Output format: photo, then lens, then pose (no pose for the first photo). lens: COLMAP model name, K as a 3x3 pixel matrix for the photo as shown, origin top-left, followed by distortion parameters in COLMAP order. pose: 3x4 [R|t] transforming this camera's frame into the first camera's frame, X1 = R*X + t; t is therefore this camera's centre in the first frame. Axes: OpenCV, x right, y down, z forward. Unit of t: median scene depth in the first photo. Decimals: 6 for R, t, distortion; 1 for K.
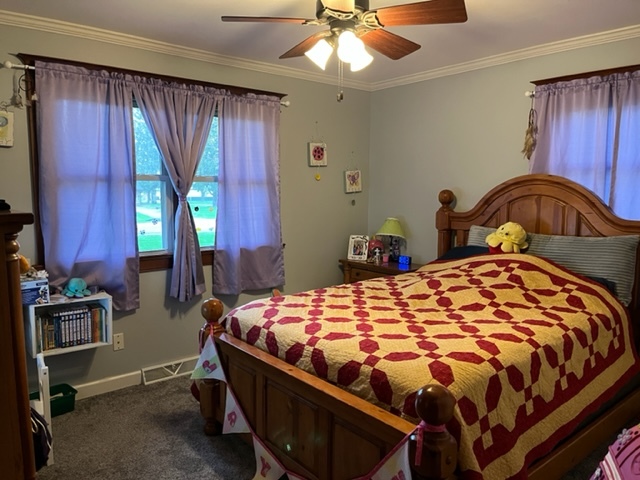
lens RADIAL K [[485.3, 0, 327.6], [0, 485.3, 255.2], [0, 0, 1]] dist [0.059934, -0.075702]
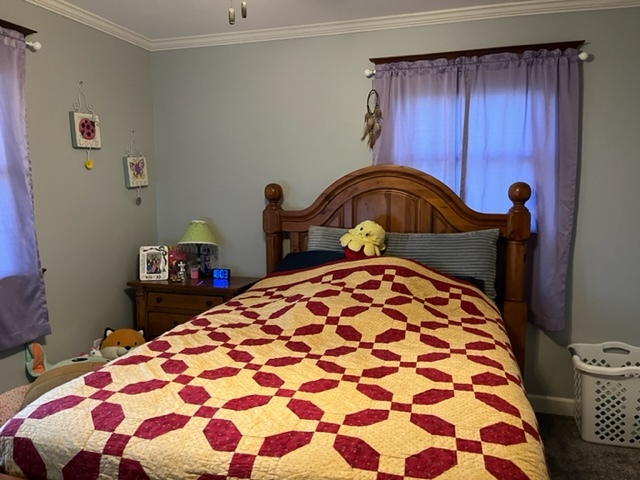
lens RADIAL K [[485.3, 0, 321.0], [0, 485.3, 245.7], [0, 0, 1]] dist [0.059934, -0.075702]
pose [[0.846343, -0.070987, 0.527887, -0.140969], [0.077903, 0.996919, 0.009160, -0.037218], [-0.526911, 0.033372, 0.849265, 0.319870]]
